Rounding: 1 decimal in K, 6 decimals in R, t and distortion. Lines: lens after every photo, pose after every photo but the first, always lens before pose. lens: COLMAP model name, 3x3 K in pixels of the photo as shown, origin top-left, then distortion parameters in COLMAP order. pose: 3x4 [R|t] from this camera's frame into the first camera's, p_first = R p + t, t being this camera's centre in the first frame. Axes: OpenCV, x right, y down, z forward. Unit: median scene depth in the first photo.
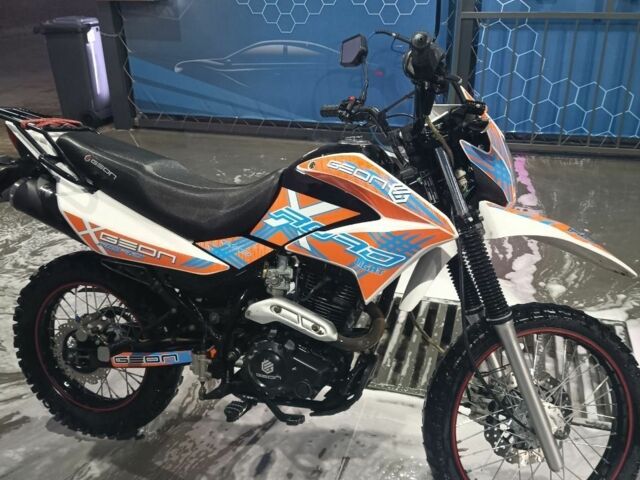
lens RADIAL K [[629.6, 0, 320.0], [0, 629.6, 240.0], [0, 0, 1]] dist [0.056260, -0.030525]
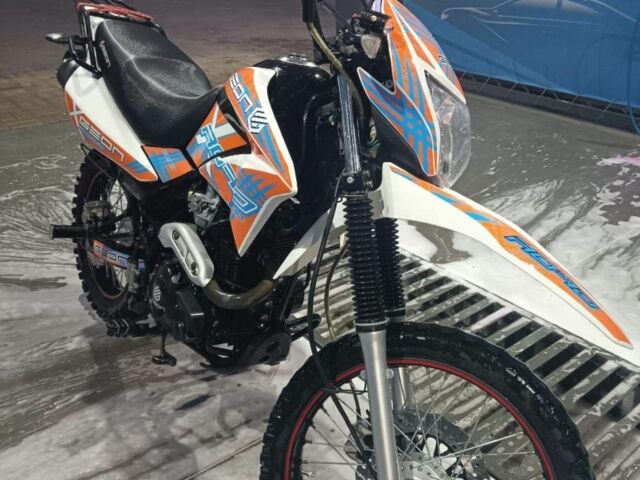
lens RADIAL K [[629.6, 0, 320.0], [0, 629.6, 240.0], [0, 0, 1]] dist [0.056260, -0.030525]
pose [[0.837241, 0.278260, -0.470742, 0.522607], [-0.255061, 0.960189, 0.113936, -0.036630], [0.483705, 0.024677, 0.874883, 0.320071]]
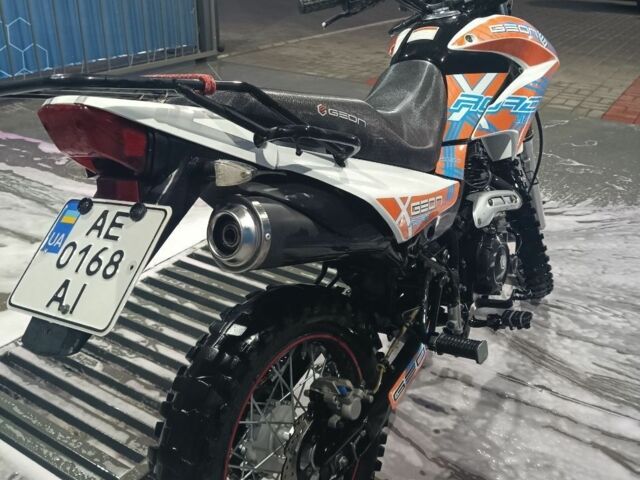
lens RADIAL K [[629.6, 0, 320.0], [0, 629.6, 240.0], [0, 0, 1]] dist [0.056260, -0.030525]
pose [[0.269383, -0.410382, 0.871217, -0.969346], [0.362919, 0.881223, 0.302880, -0.213481], [-0.892033, 0.234590, 0.386322, 0.878473]]
